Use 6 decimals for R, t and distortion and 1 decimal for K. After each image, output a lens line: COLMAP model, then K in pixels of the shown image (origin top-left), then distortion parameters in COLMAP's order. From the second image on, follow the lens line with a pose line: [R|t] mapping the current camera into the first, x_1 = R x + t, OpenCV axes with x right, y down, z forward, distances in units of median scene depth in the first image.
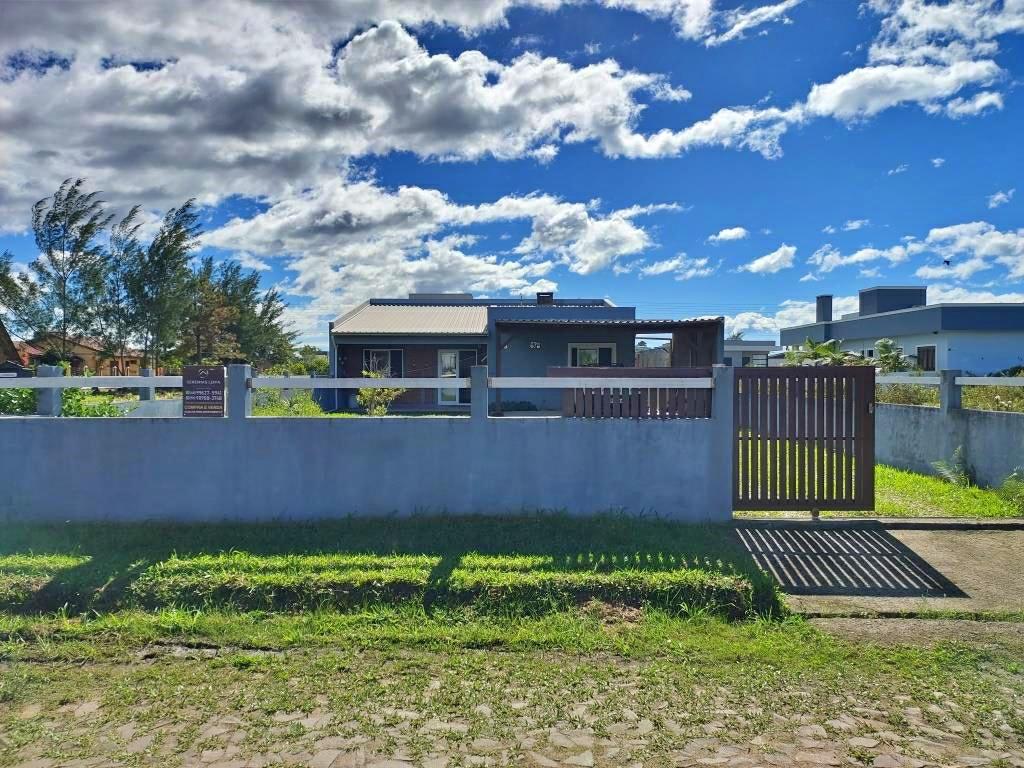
lens RADIAL K [[731.5, 0, 527.5], [0, 731.5, 392.5], [0, 0, 1]] dist [0.042153, -0.015906]
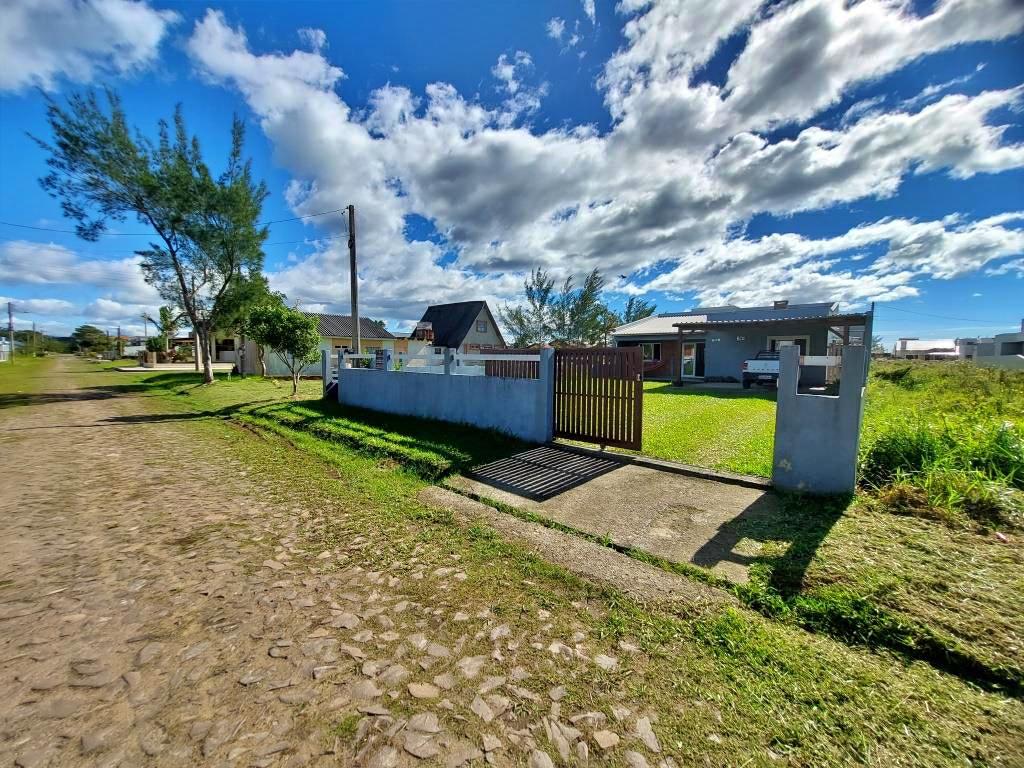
lens RADIAL K [[400.5, 0, 502.4], [0, 400.5, 395.8], [0, 0, 1]] dist [-0.002701, -0.000566]
pose [[0.721179, 0.070864, -0.689115, 0.222696], [-0.025461, 0.996793, 0.075859, 0.001639], [0.692281, -0.037163, 0.720671, 0.080200]]
